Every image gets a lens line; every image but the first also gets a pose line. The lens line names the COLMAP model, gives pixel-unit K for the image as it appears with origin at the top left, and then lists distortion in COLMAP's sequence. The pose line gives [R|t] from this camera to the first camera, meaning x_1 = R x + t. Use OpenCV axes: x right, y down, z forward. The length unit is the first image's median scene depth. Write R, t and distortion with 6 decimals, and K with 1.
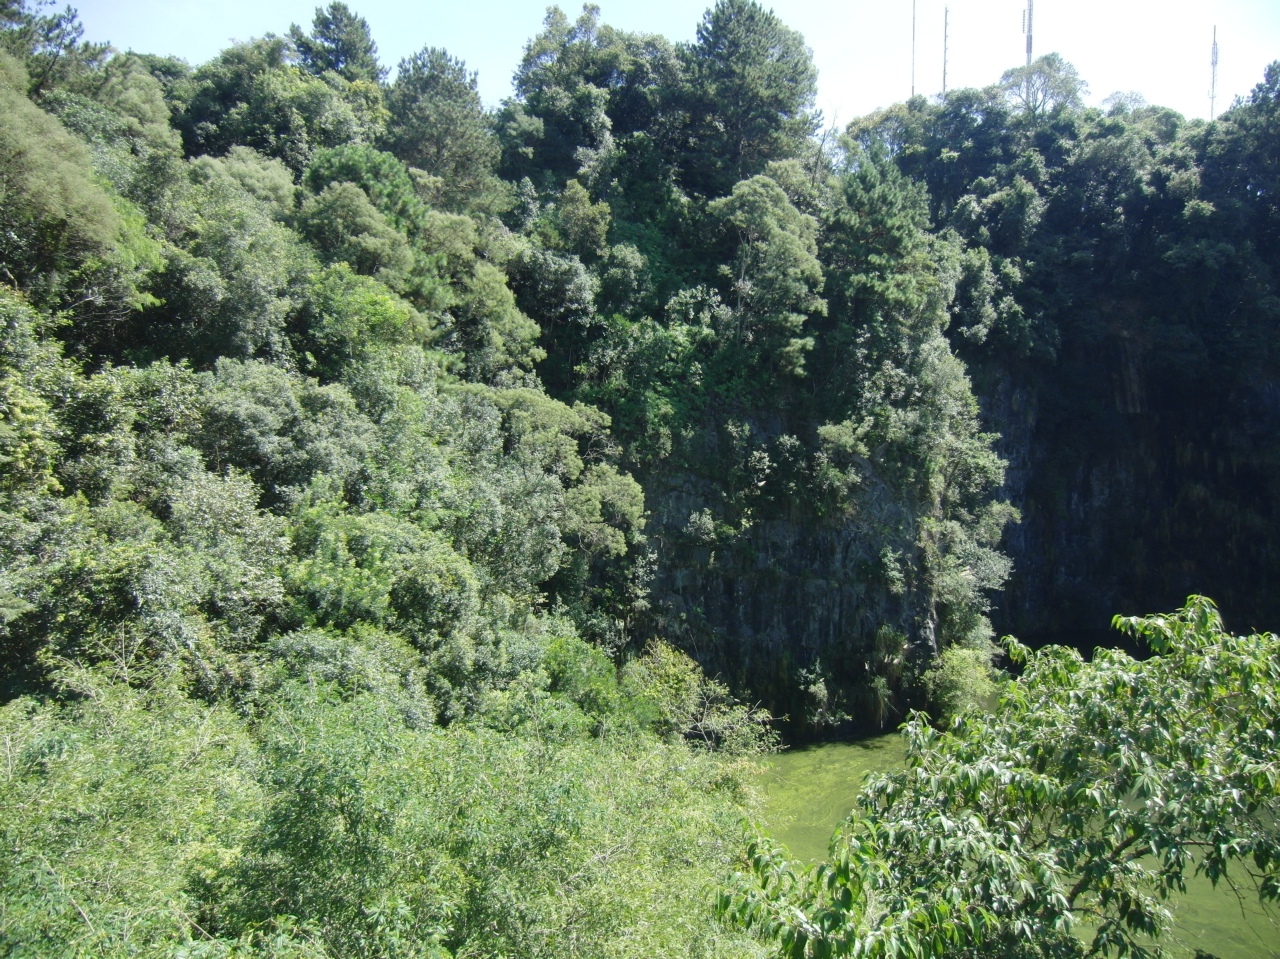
lens RADIAL K [[912.6, 0, 638.4], [0, 912.6, 482.7], [0, 0, 1]] dist [-0.049941, 0.054846]
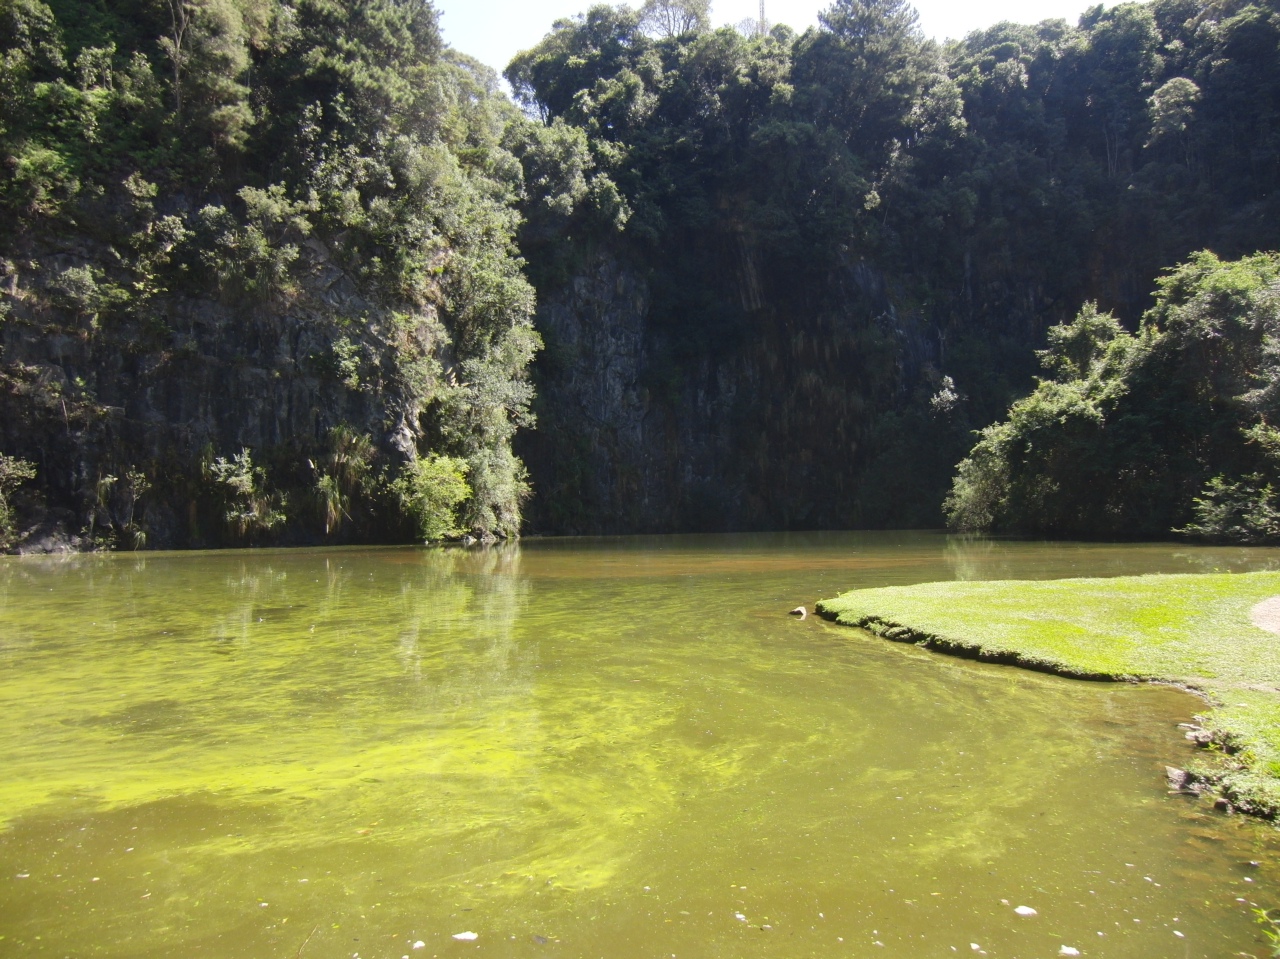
lens RADIAL K [[912.6, 0, 666.8], [0, 912.6, 496.6], [0, 0, 1]] dist [-0.049941, 0.054846]
pose [[0.987452, -0.016823, 0.157023, 0.317598], [0.028488, 0.996973, -0.072335, 0.215068], [-0.155331, 0.075901, 0.984942, 0.050532]]
